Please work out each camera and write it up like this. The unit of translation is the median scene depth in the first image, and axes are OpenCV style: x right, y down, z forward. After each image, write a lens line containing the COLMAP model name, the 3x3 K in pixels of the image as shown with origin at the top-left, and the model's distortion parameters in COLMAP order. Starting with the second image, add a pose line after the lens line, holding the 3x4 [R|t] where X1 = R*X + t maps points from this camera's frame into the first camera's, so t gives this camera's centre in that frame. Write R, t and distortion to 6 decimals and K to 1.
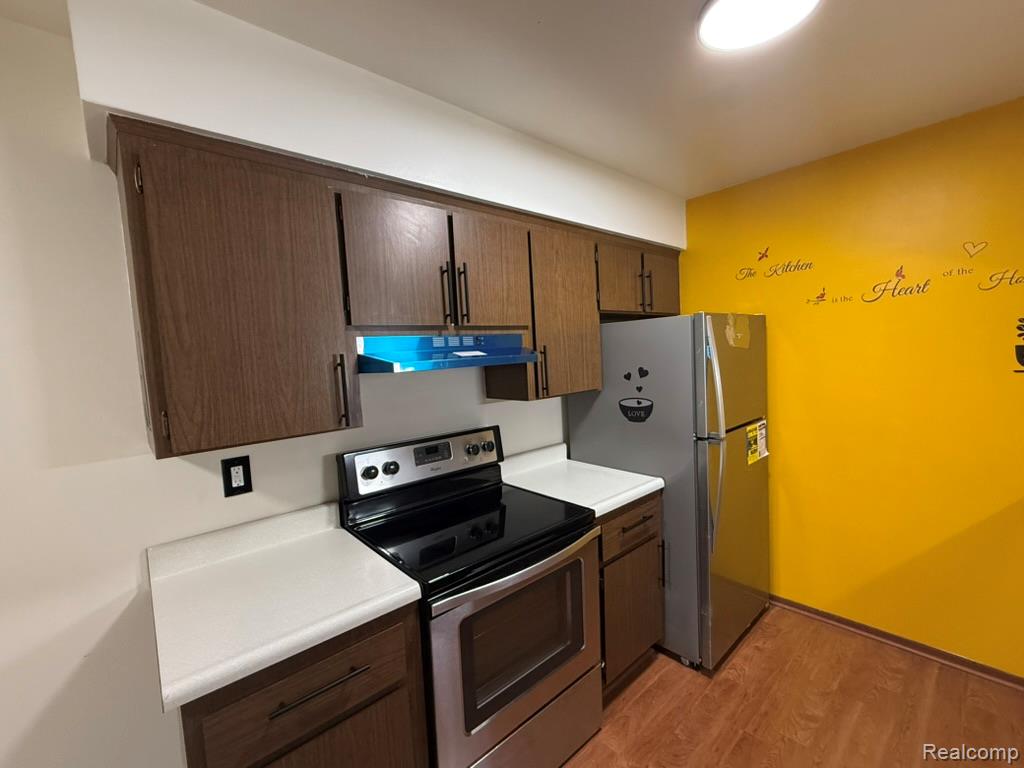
lens RADIAL K [[442.8, 0, 512.0], [0, 442.8, 384.0], [0, 0, 1]] dist [-0.000002, -0.000286]
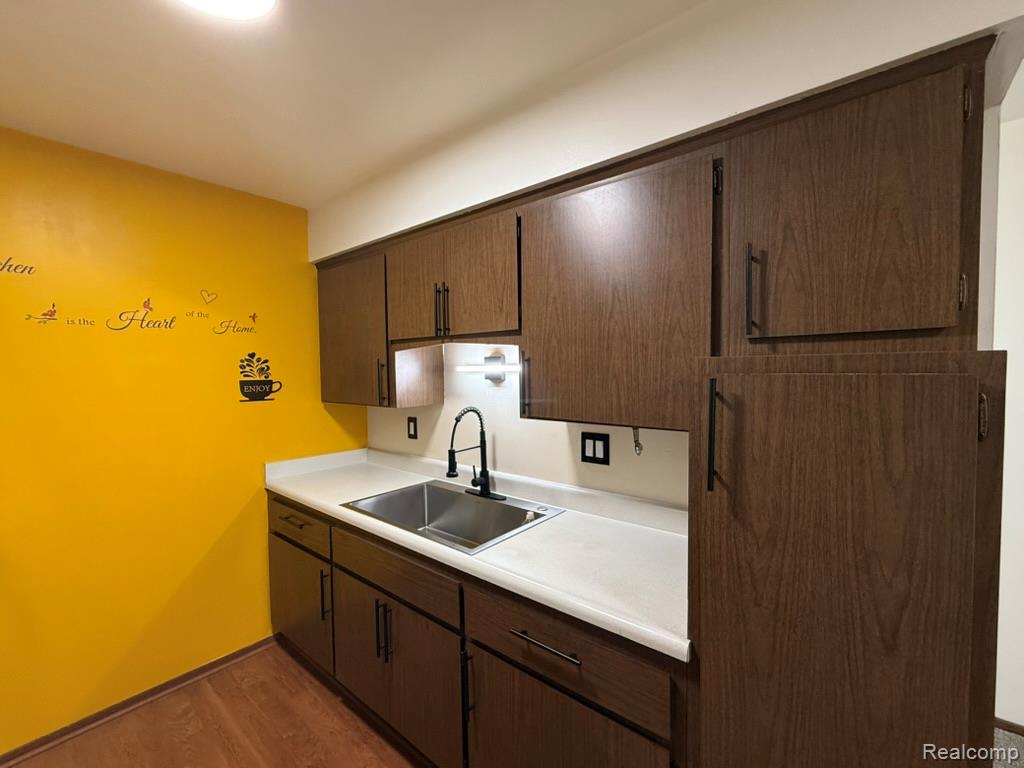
lens RADIAL K [[438.3, 0, 515.0], [0, 438.3, 386.0], [0, 0, 1]] dist [-0.000710, -0.000162]
pose [[-0.141406, 0.012569, 0.989872, -0.190121], [0.085816, 0.996311, -0.000392, -0.003109], [-0.986225, 0.084891, -0.141963, 0.358576]]
